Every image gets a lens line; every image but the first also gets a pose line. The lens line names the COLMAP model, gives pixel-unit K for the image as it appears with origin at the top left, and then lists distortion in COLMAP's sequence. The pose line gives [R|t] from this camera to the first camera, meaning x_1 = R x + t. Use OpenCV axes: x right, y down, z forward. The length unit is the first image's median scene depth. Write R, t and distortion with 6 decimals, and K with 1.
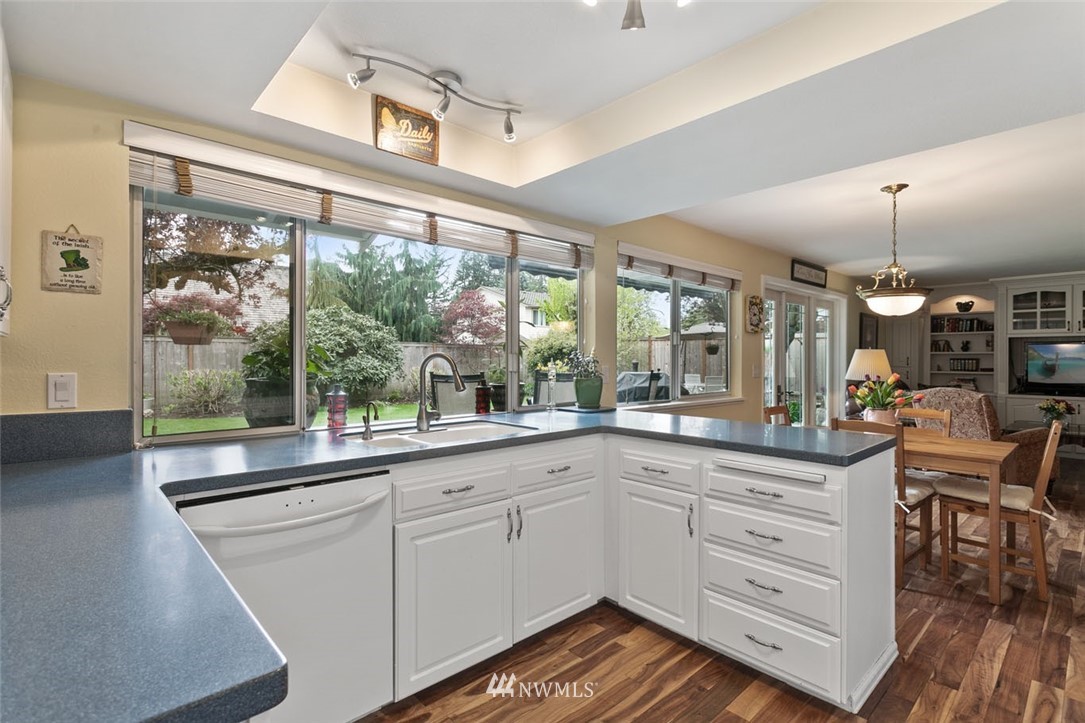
lens RADIAL K [[514.2, 0, 548.3], [0, 514.2, 356.7], [0, 0, 1]] dist [-0.003061, 0.002934]
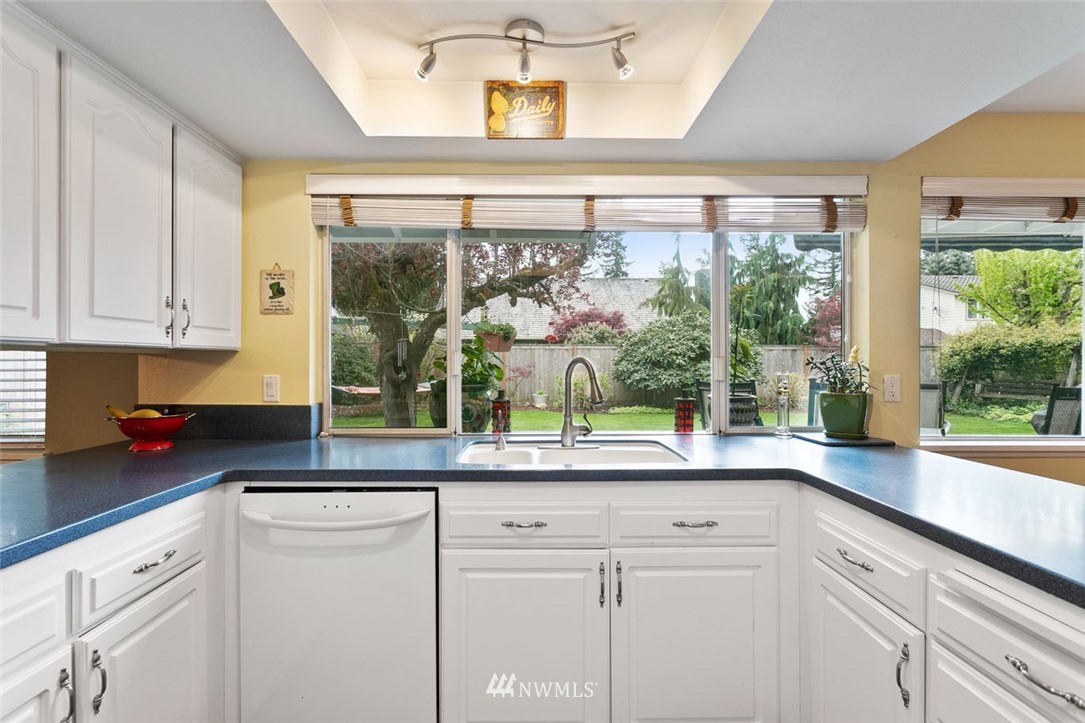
lens RADIAL K [[514.2, 0, 542.5], [0, 514.2, 363.3], [0, 0, 1]] dist [-0.003061, 0.002934]
pose [[0.739156, 0.000288, -0.673534, 0.262206], [0.002785, 0.999990, 0.003484, -0.001079], [0.673529, -0.004451, 0.739148, 0.269839]]
